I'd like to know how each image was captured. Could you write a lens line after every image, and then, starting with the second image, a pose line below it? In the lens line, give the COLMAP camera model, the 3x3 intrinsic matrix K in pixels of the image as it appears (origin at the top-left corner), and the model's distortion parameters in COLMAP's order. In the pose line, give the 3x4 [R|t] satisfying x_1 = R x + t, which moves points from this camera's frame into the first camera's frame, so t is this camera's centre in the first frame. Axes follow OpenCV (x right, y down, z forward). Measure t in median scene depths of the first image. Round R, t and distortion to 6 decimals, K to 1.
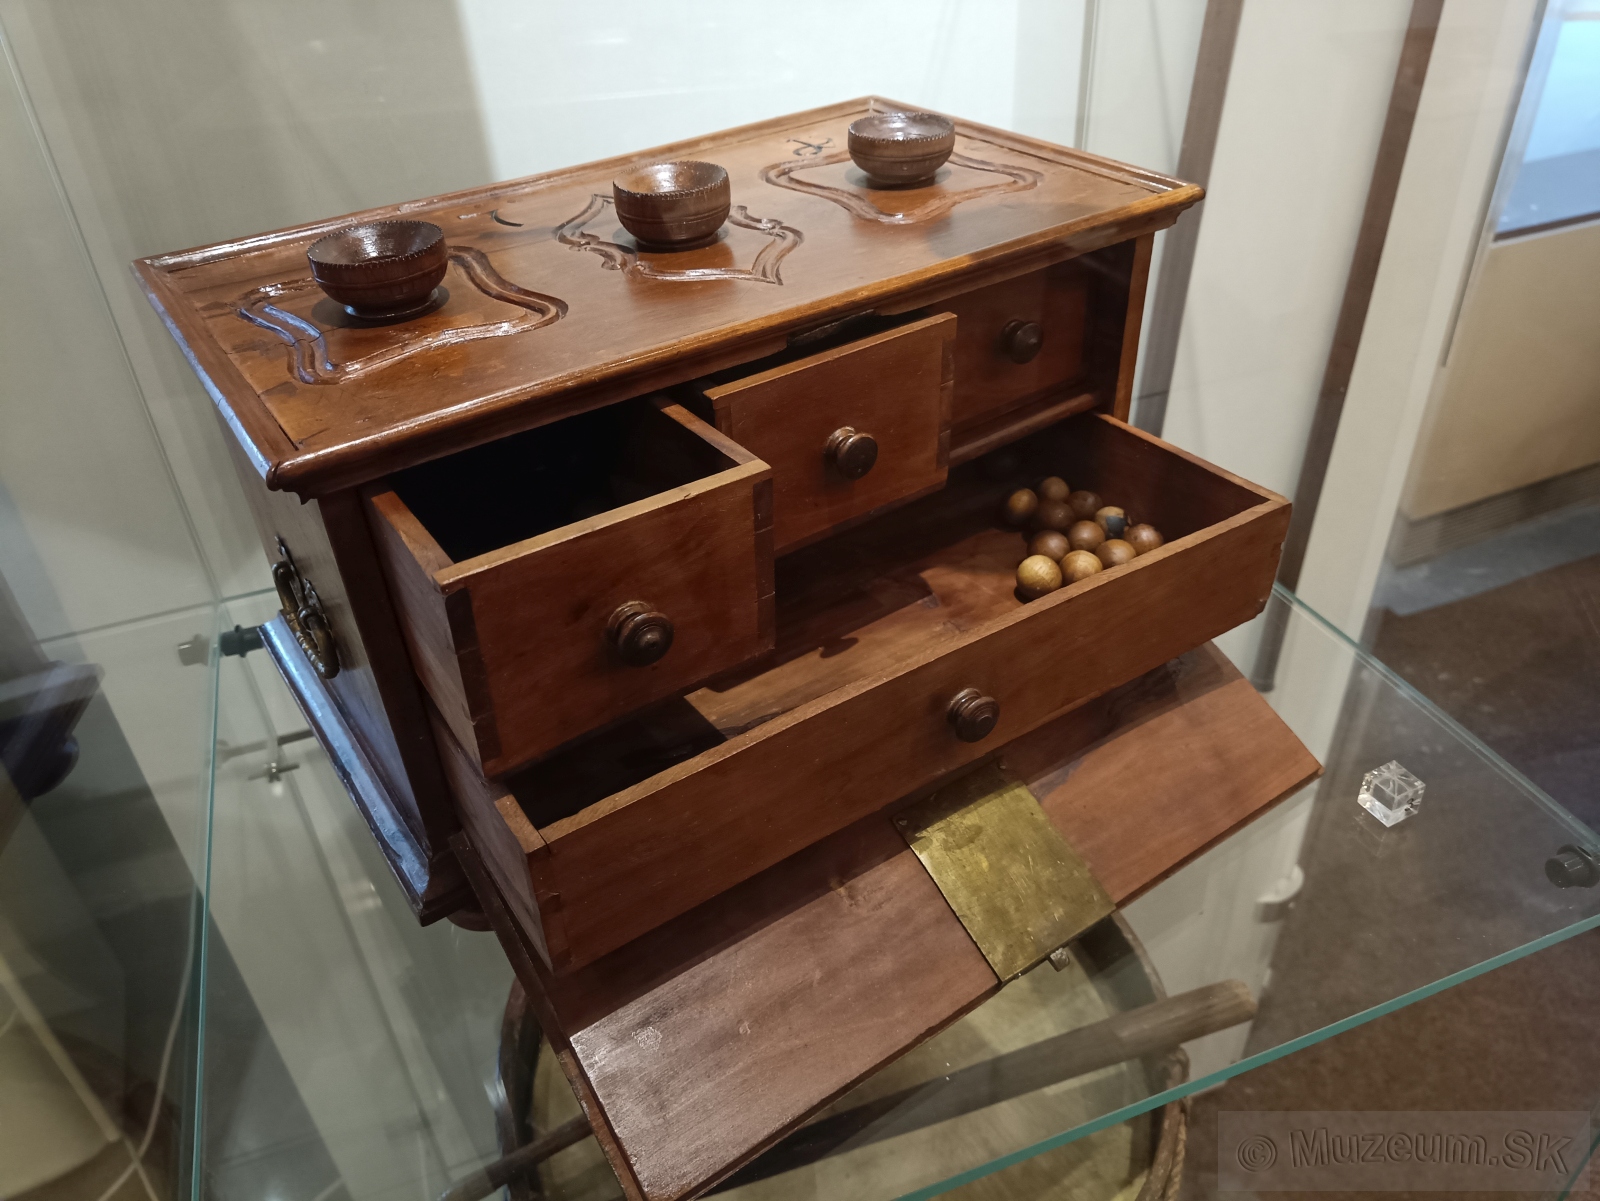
lens RADIAL K [[1216.2, 0, 799.9], [0, 1216.2, 597.6], [0, 0, 1]] dist [0.053707, -0.064052]
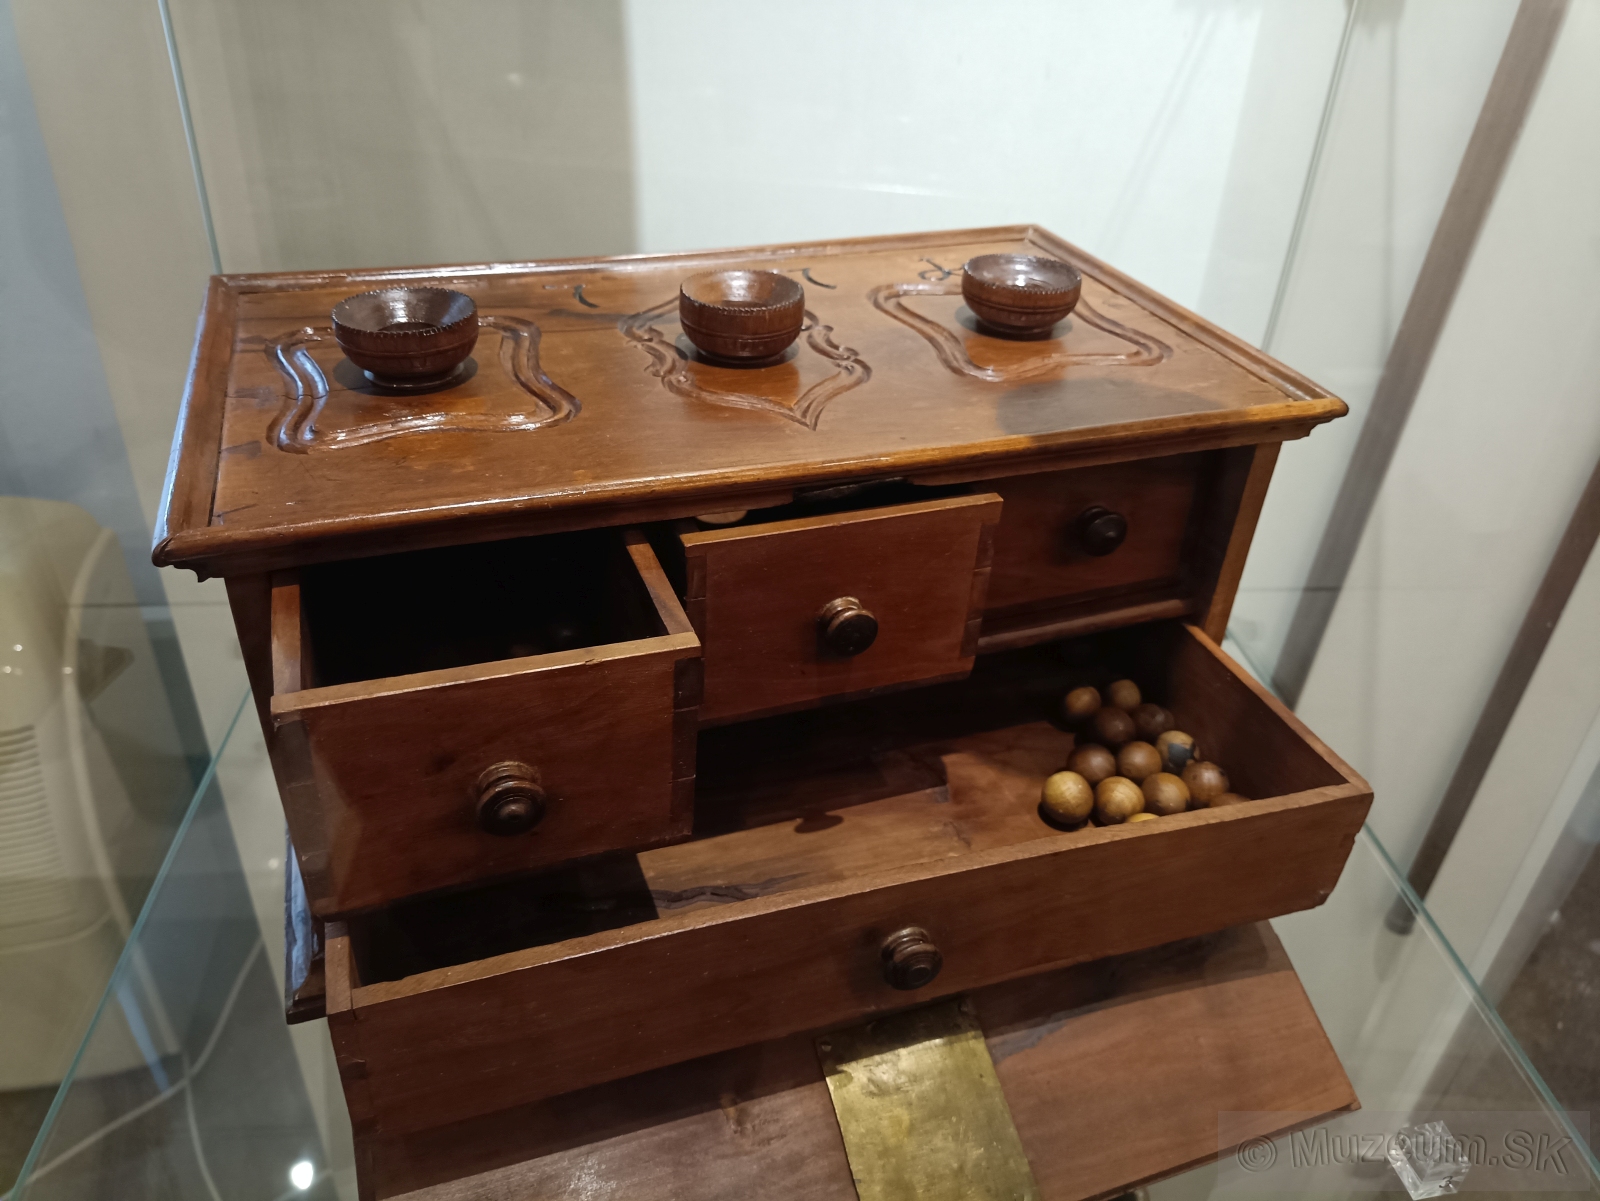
lens RADIAL K [[1216.2, 0, 797.4], [0, 1216.2, 592.7], [0, 0, 1]] dist [0.053707, -0.064052]
pose [[0.961616, 0.213440, -0.172445, 0.143727], [-0.220449, 0.975143, -0.022343, -0.107792], [0.163389, 0.059501, 0.984766, 0.110524]]
